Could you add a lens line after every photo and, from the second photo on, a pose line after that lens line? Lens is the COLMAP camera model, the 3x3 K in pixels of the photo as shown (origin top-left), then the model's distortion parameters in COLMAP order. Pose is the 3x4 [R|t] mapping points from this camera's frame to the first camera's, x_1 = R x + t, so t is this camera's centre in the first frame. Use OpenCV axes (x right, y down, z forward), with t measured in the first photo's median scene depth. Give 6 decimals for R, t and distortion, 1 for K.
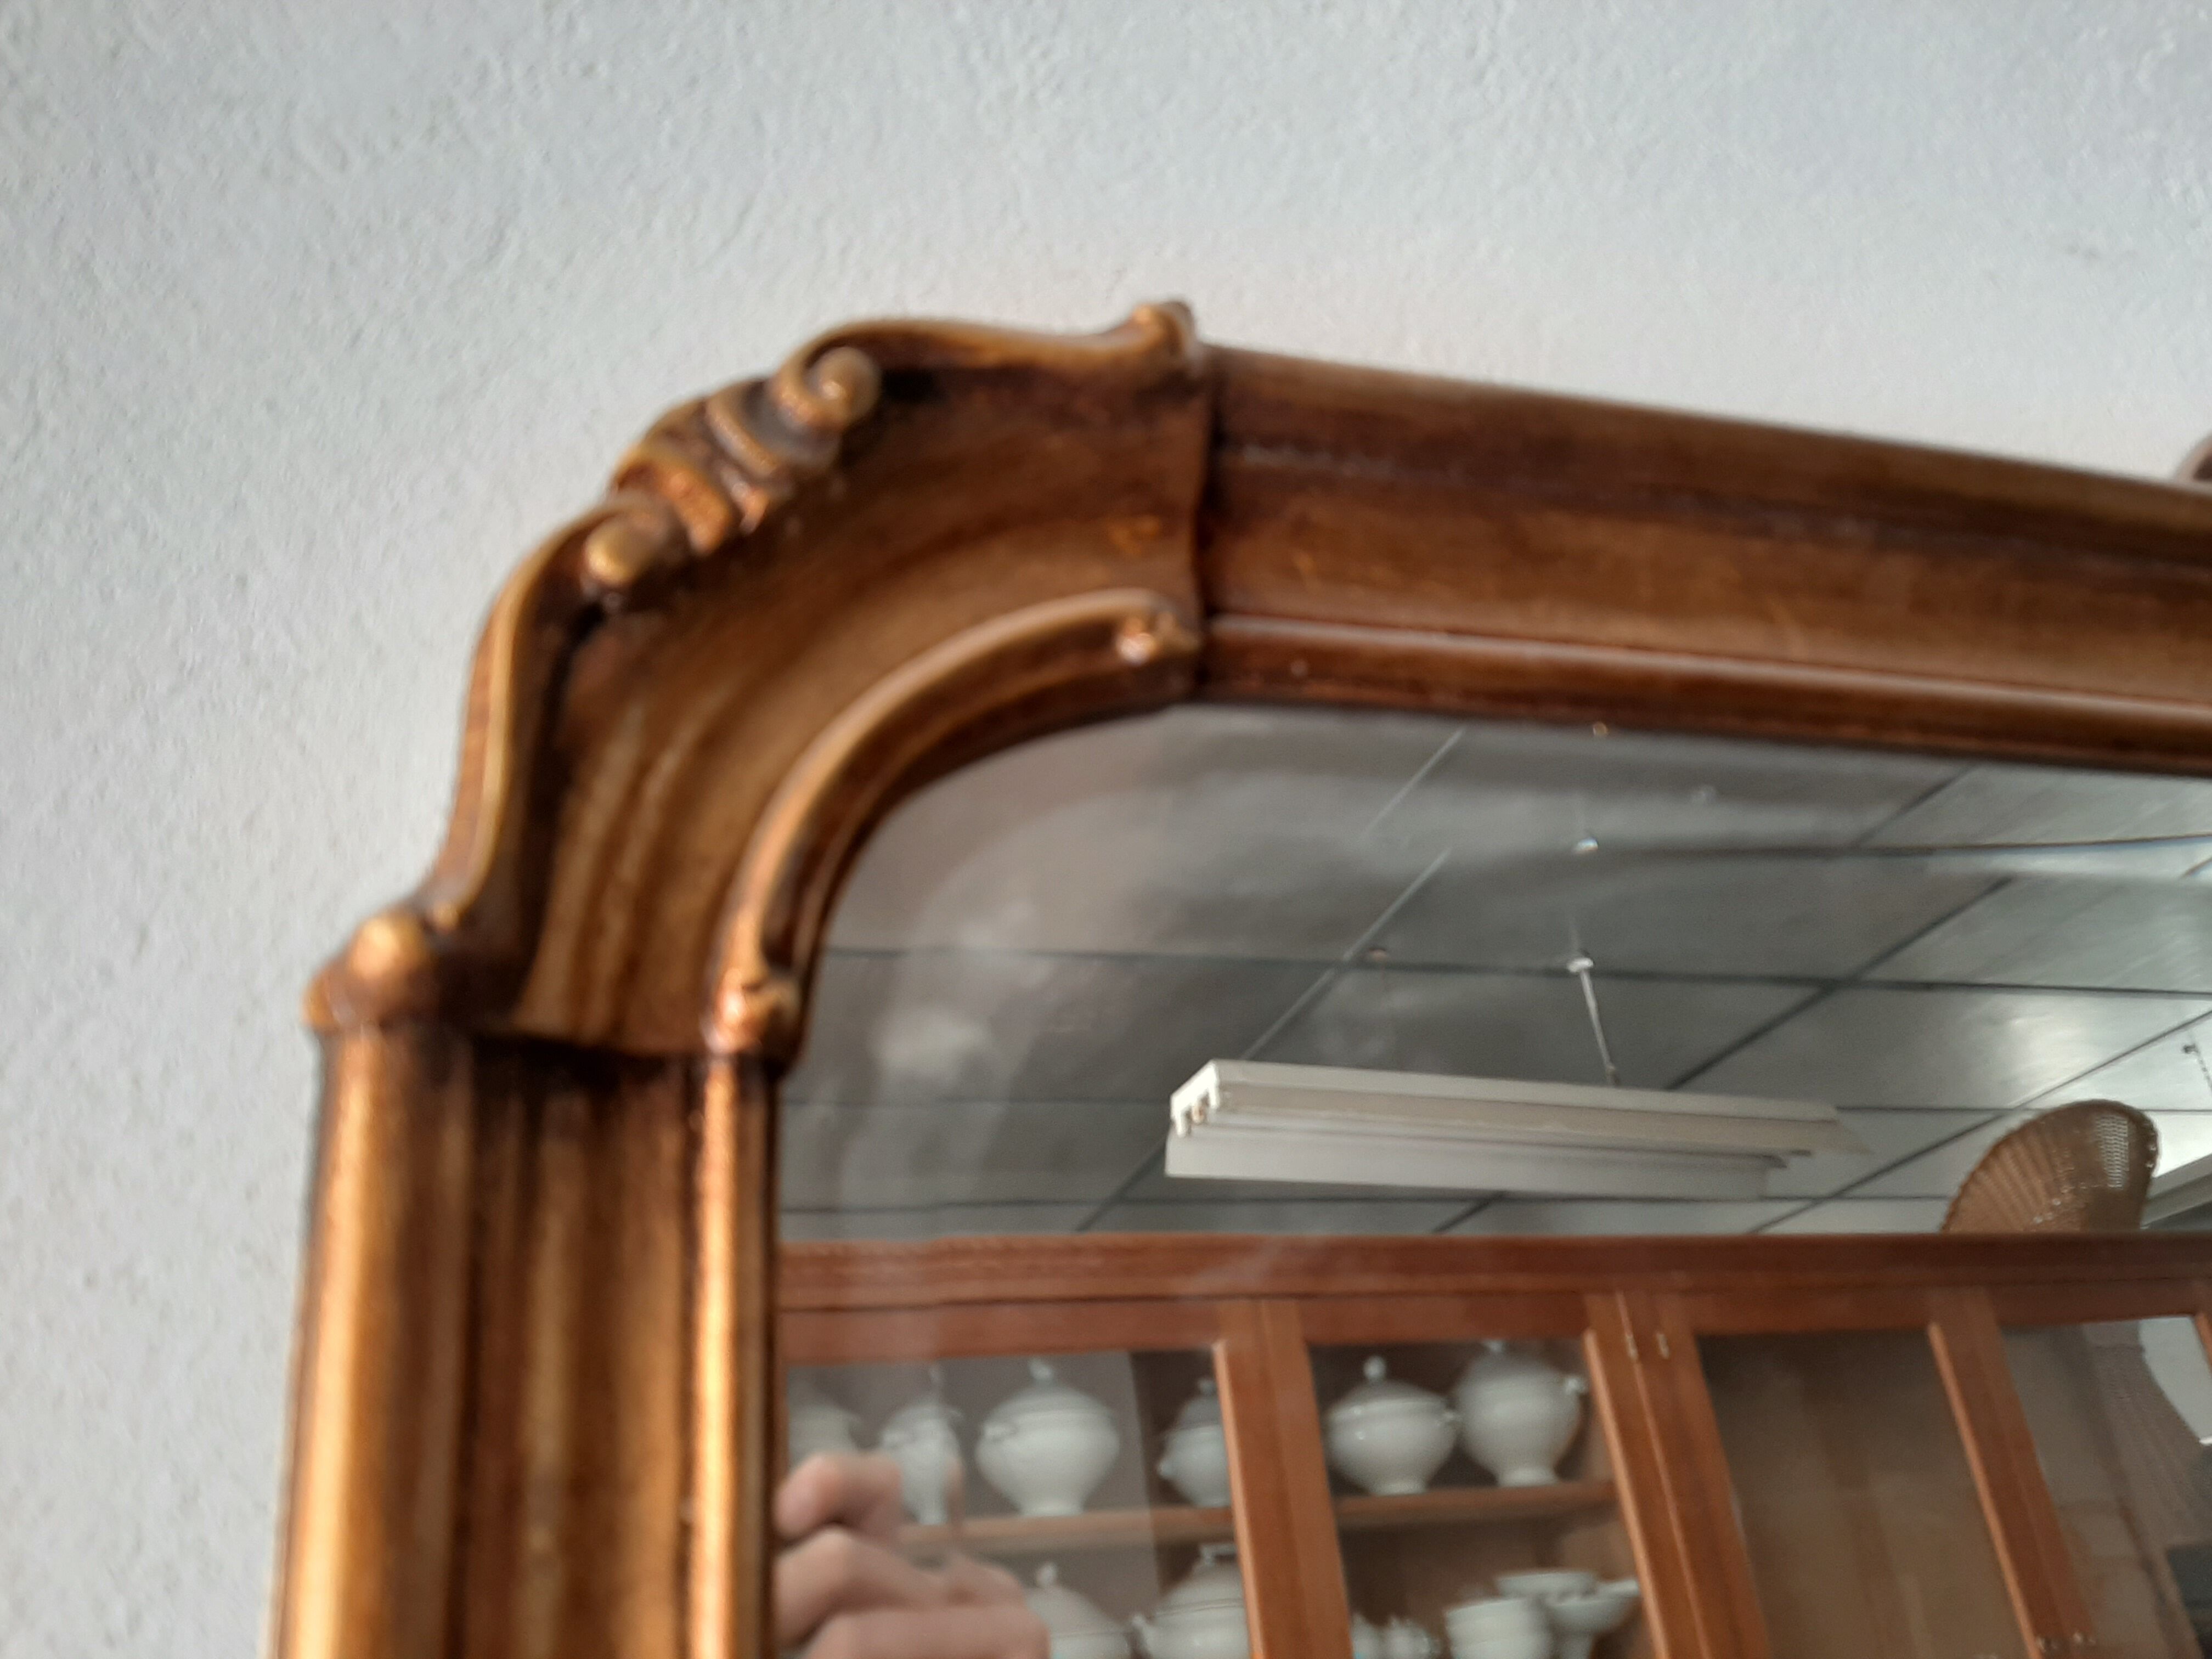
lens RADIAL K [[1848.9, 0, 1106.0], [0, 1848.9, 829.5], [0, 0, 1]] dist [0.132210, -0.001148]
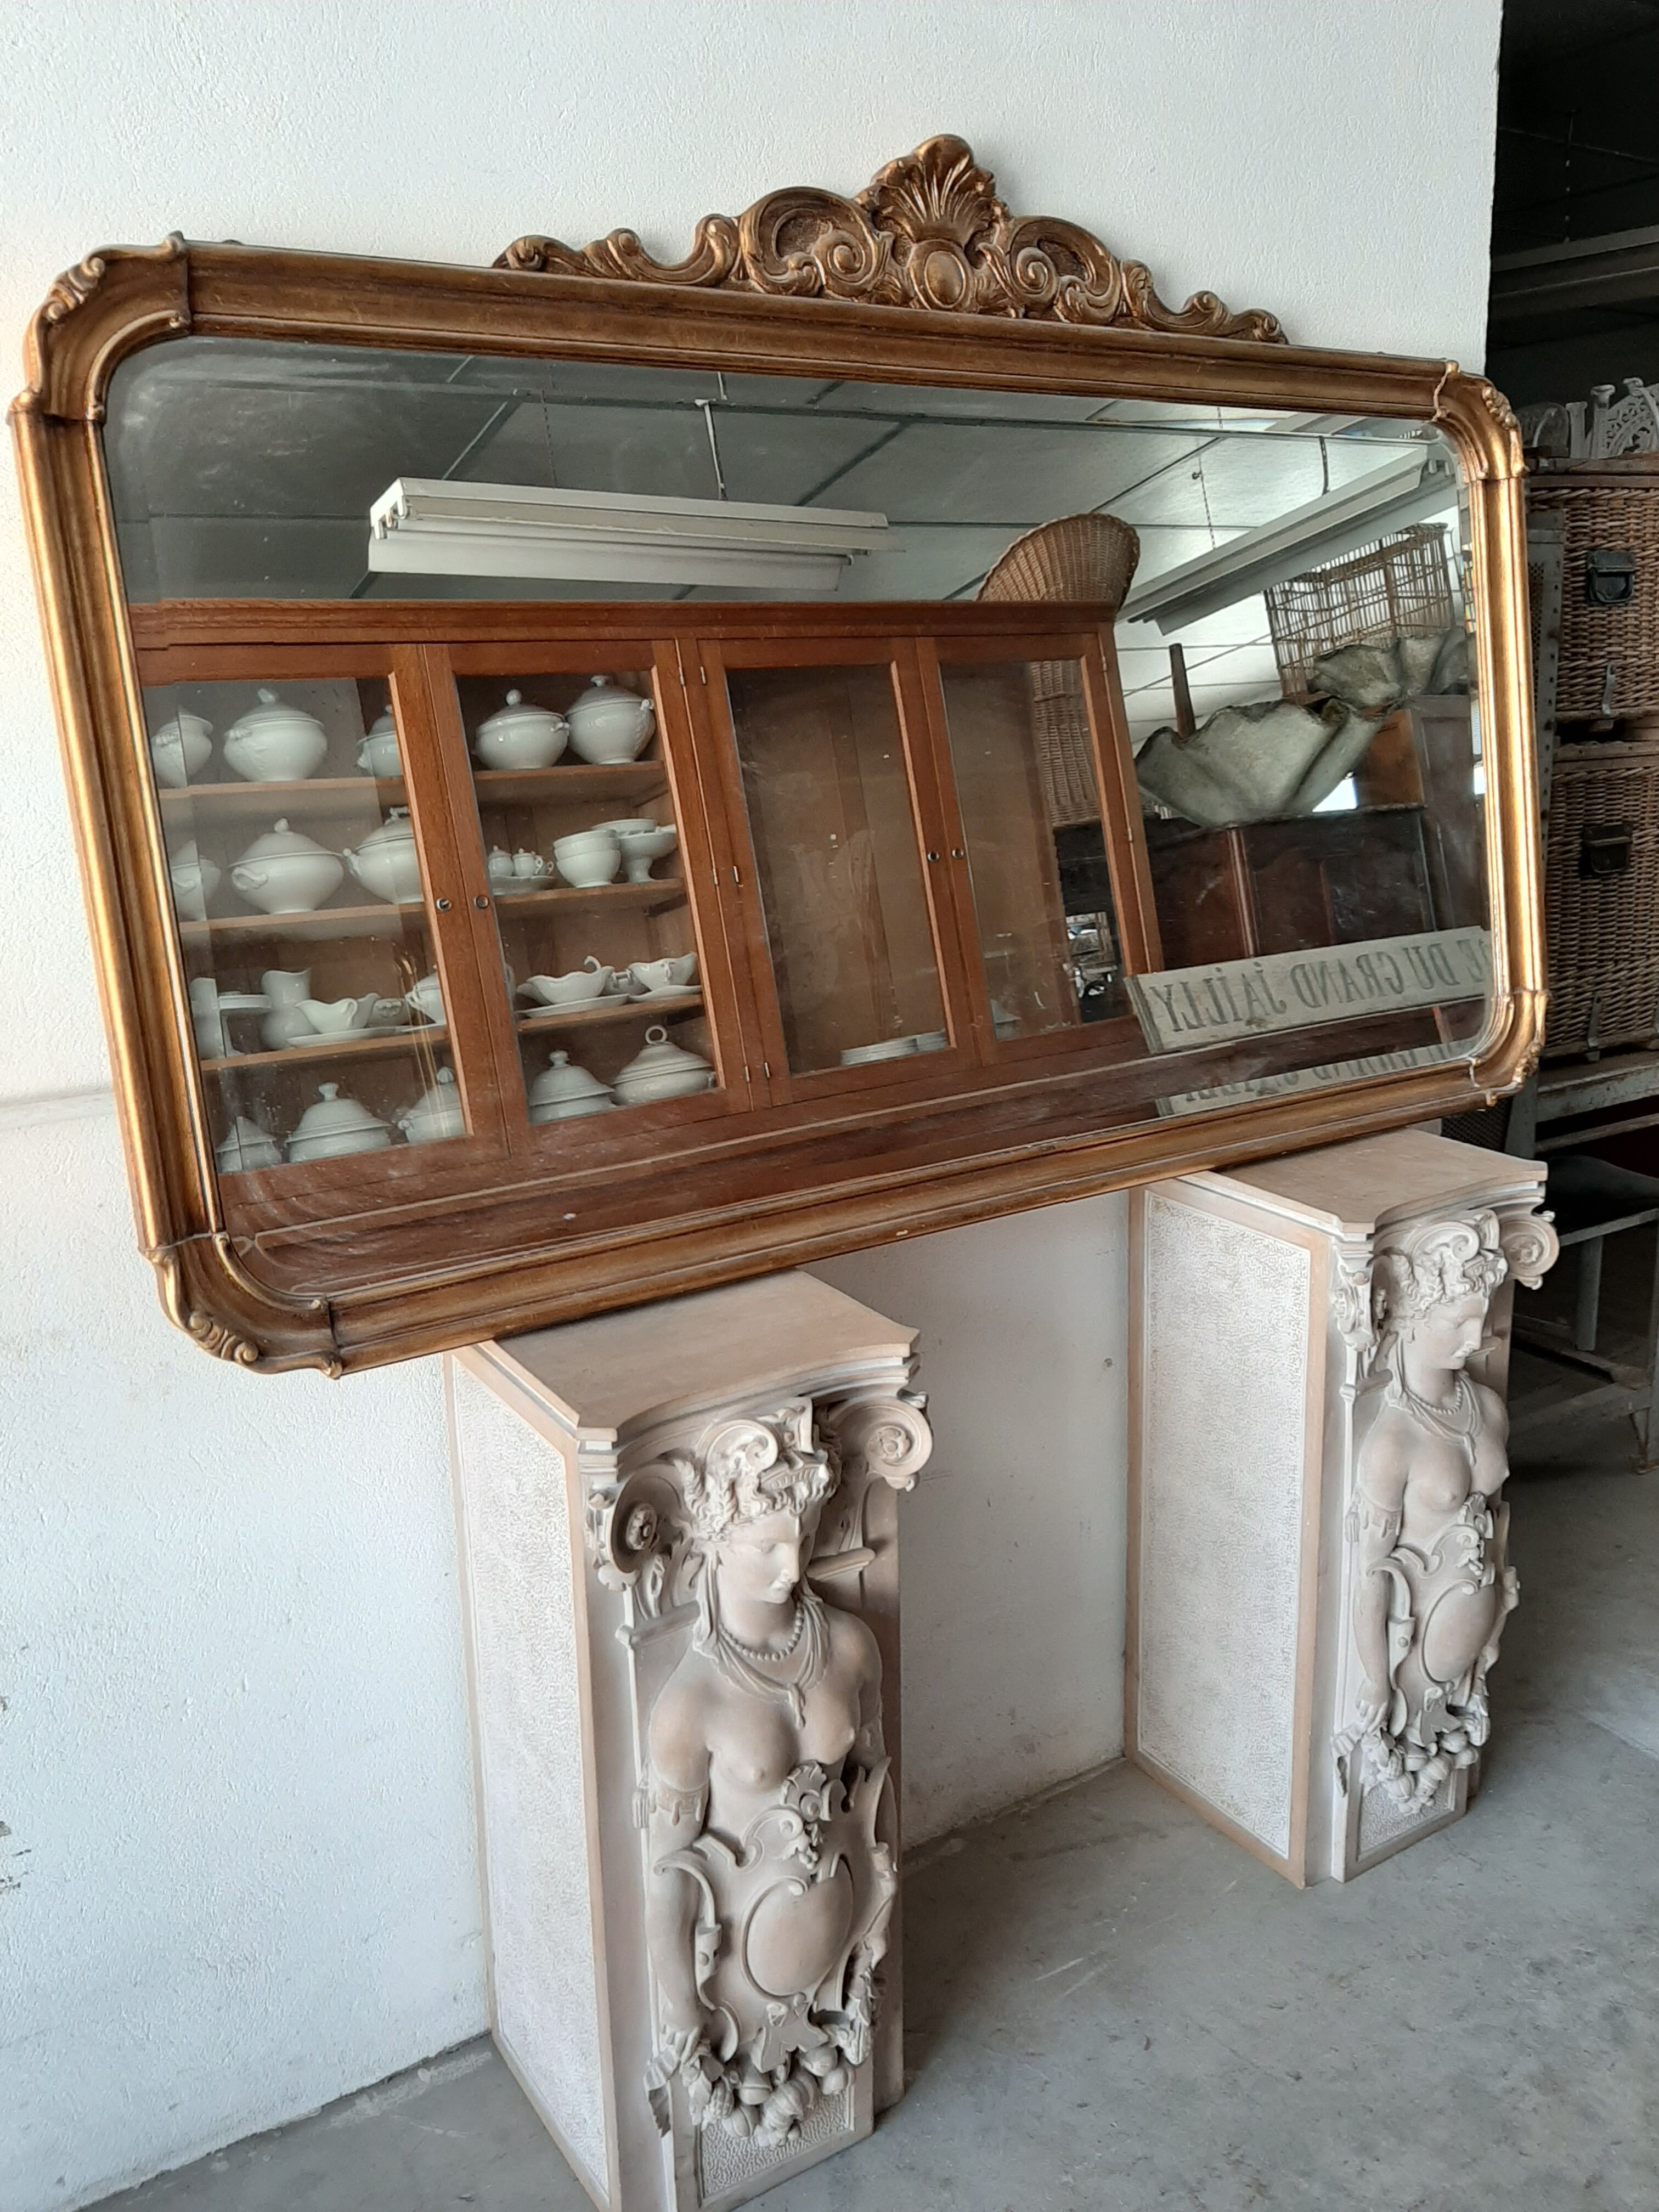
lens RADIAL K [[1660.4, 0, 757.6], [0, 1660.4, 1021.3], [0, 0, 1]] dist [0.005406, 0.001913]
pose [[0.973278, -0.060443, 0.221534, 0.328689], [-0.038125, 0.908814, 0.415455, -0.244980], [-0.226445, -0.412799, 0.882224, -2.918677]]
